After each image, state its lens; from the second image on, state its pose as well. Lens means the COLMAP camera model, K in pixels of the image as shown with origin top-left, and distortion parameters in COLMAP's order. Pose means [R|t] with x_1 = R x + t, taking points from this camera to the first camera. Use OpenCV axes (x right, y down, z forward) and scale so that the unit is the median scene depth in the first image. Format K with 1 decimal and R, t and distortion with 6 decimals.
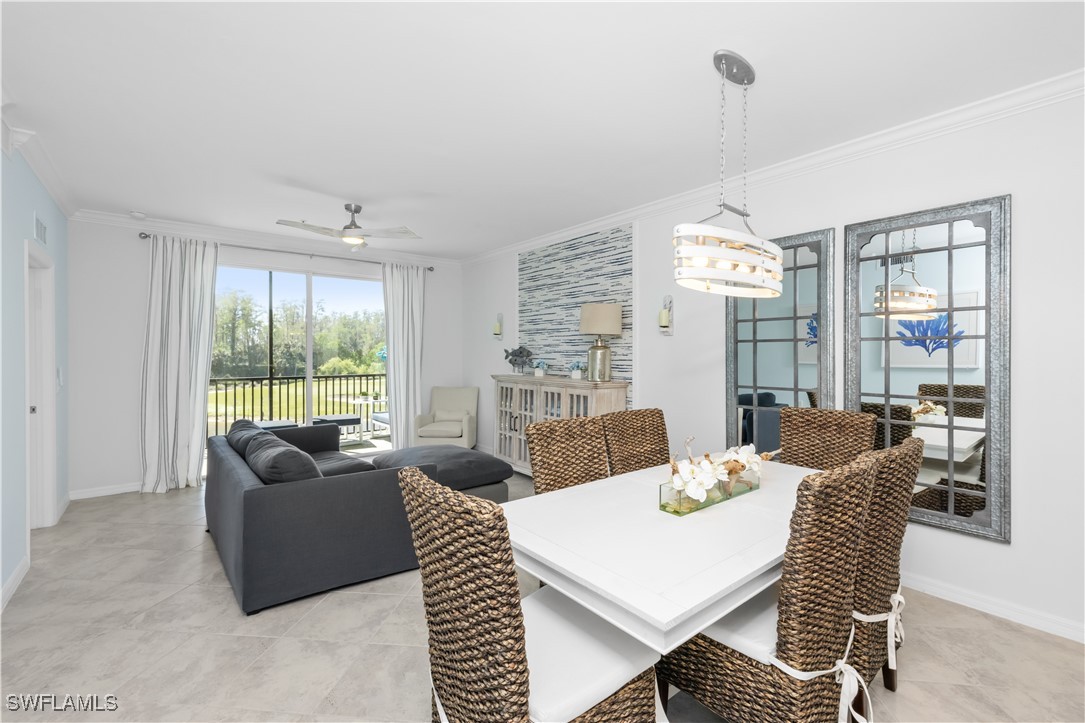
lens RADIAL K [[456.3, 0, 539.0], [0, 456.3, 352.8], [0, 0, 1]] dist [-0.001117, -0.000473]
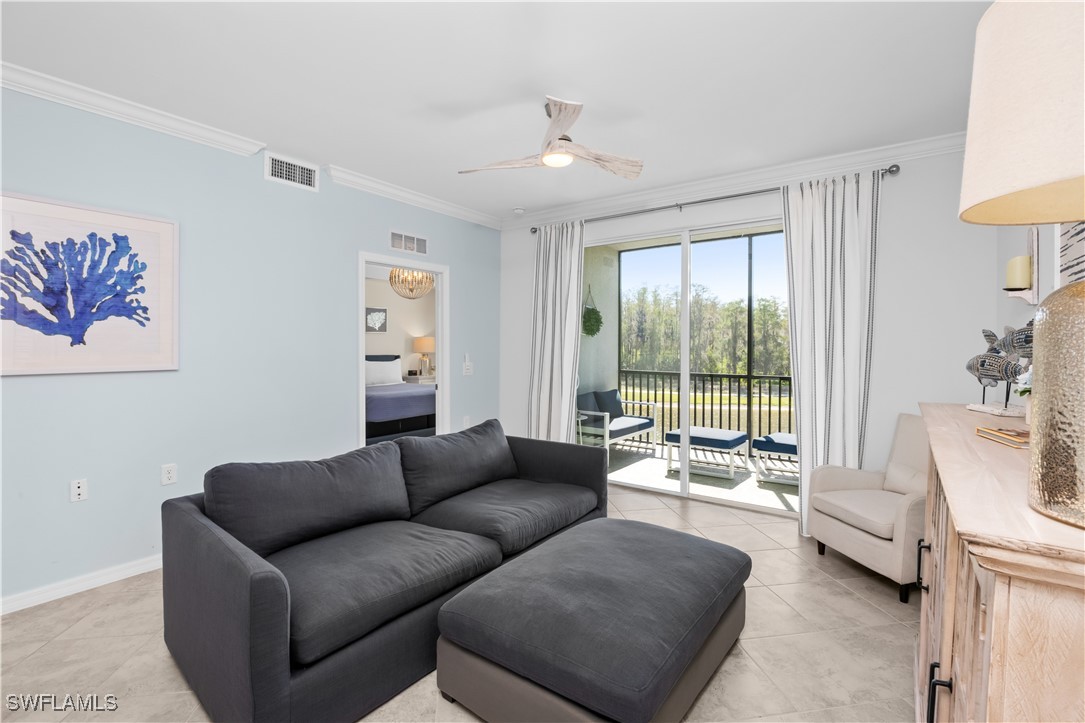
lens RADIAL K [[484.7, 0, 560.2], [0, 484.7, 341.7], [0, 0, 1]] dist [-0.024456, 0.000881]
pose [[0.285909, -0.006557, -0.958234, 0.184037], [-0.007279, 0.999933, -0.009015, 0.006563], [0.958229, 0.009553, 0.285843, 0.660945]]
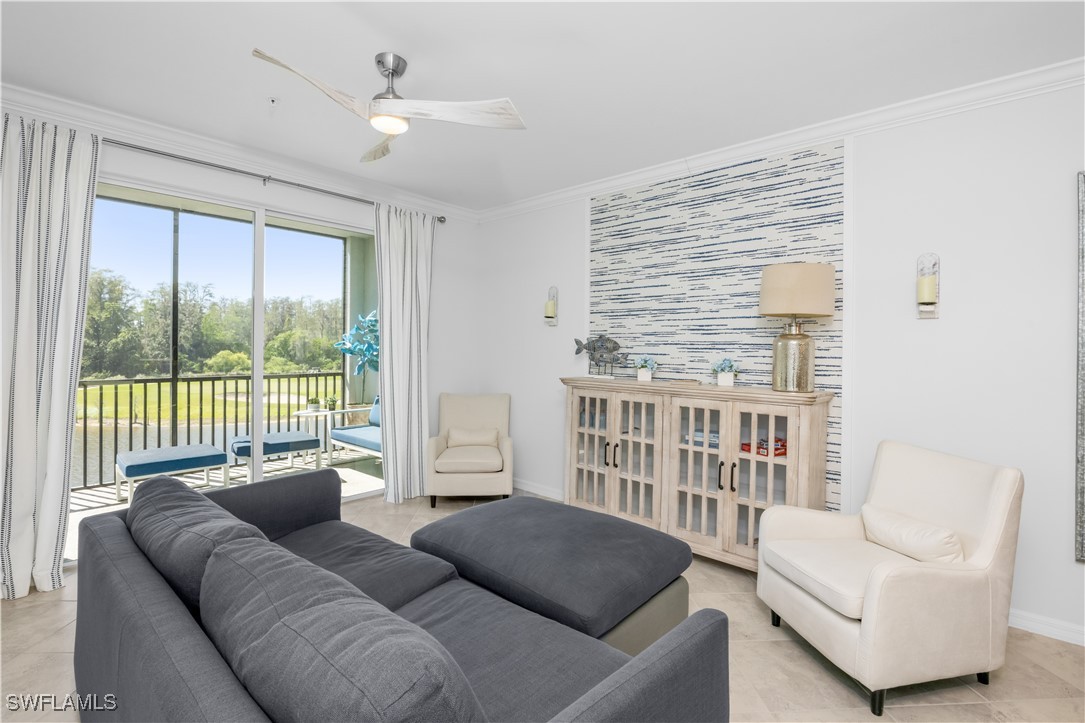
lens RADIAL K [[484.7, 0, 540.0], [0, 484.7, 348.3], [0, 0, 1]] dist [-0.024456, 0.000881]
pose [[0.987112, 0.010577, 0.159682, -0.259996], [-0.010740, 0.999942, 0.000156, 0.006456], [-0.159671, -0.001869, 0.987168, 0.342886]]
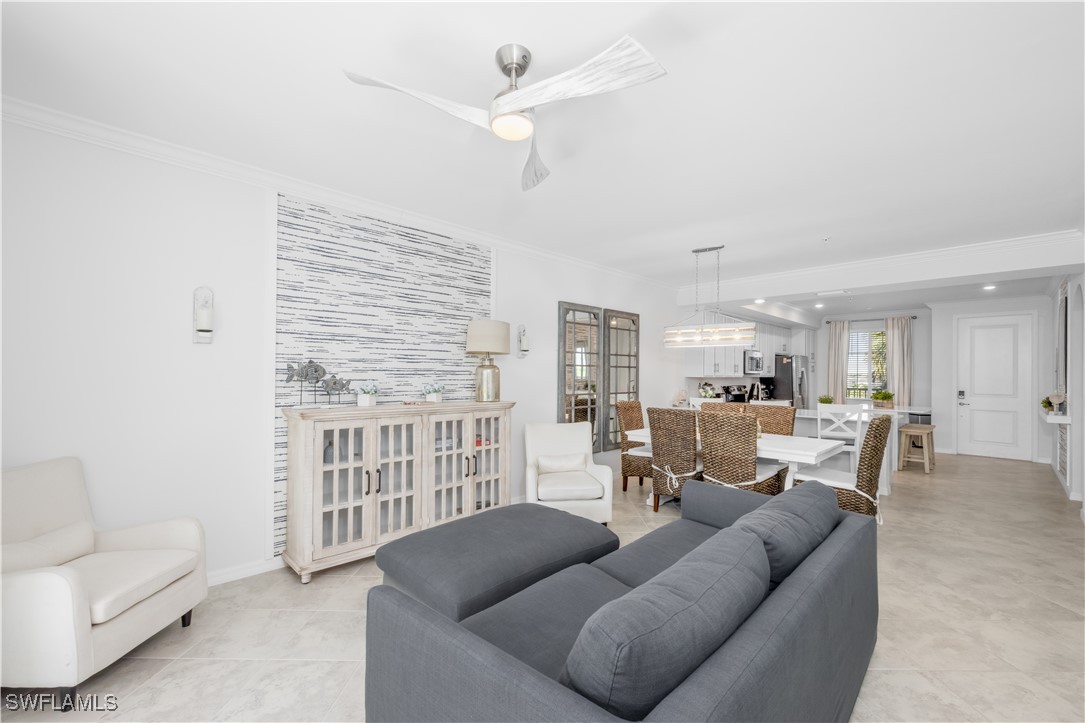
lens RADIAL K [[456.3, 0, 530.3], [0, 456.3, 372.0], [0, 0, 1]] dist [-0.001117, -0.000473]
pose [[-0.085096, -0.002751, 0.996369, -0.703965], [-0.011263, 0.999935, 0.001798, -0.002903], [-0.996309, -0.011069, -0.085121, 0.828263]]
